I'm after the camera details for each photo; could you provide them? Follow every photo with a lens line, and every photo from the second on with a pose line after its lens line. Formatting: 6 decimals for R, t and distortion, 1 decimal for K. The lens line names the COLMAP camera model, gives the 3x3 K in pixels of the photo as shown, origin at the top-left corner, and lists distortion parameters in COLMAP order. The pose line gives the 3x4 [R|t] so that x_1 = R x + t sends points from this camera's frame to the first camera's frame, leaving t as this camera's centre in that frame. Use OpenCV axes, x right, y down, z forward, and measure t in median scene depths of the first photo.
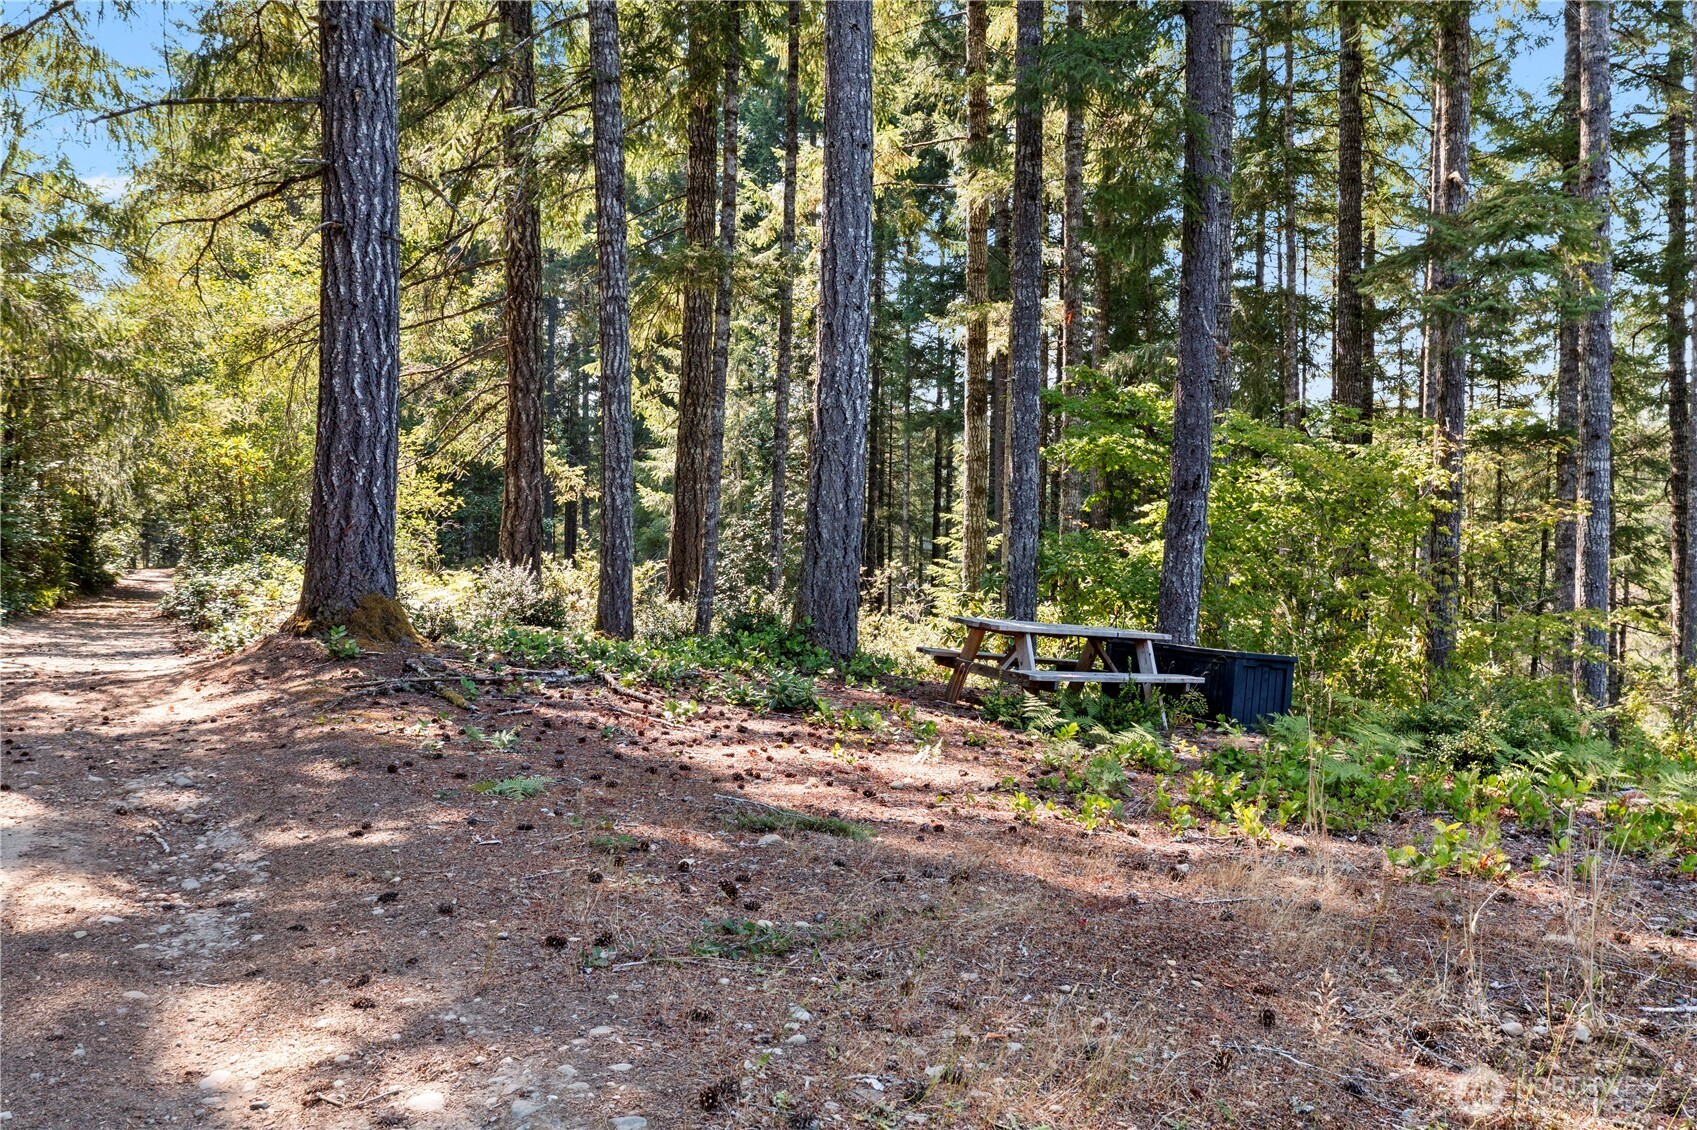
lens RADIAL K [[1336.3, 0, 848.3], [0, 1336.3, 569.2], [0, 0, 1]] dist [-0.025105, 0.008899]
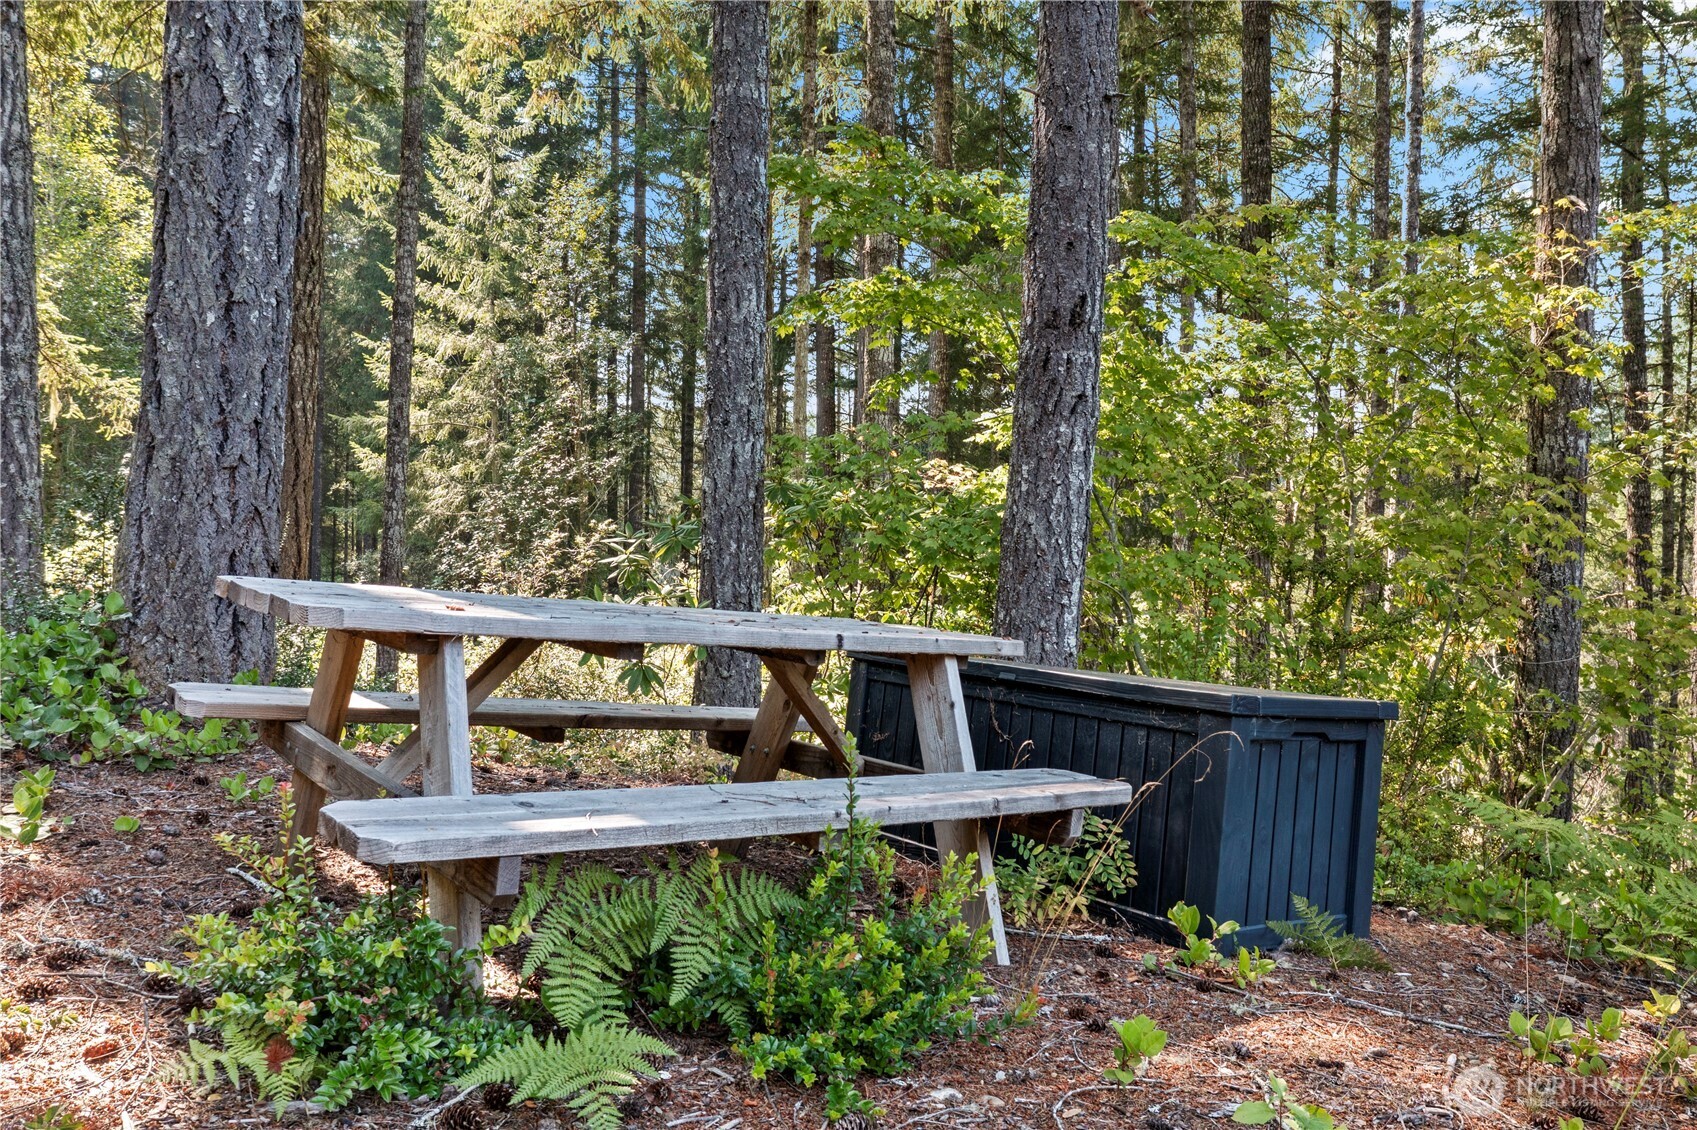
lens RADIAL K [[1336.3, 0, 848.4], [0, 1336.3, 565.0], [0, 0, 1]] dist [-0.025105, 0.008899]
pose [[0.994624, 0.000536, 0.103547, 0.131626], [-0.000253, 0.999996, -0.002740, 0.025298], [-0.103548, 0.002700, 0.994621, 0.539486]]
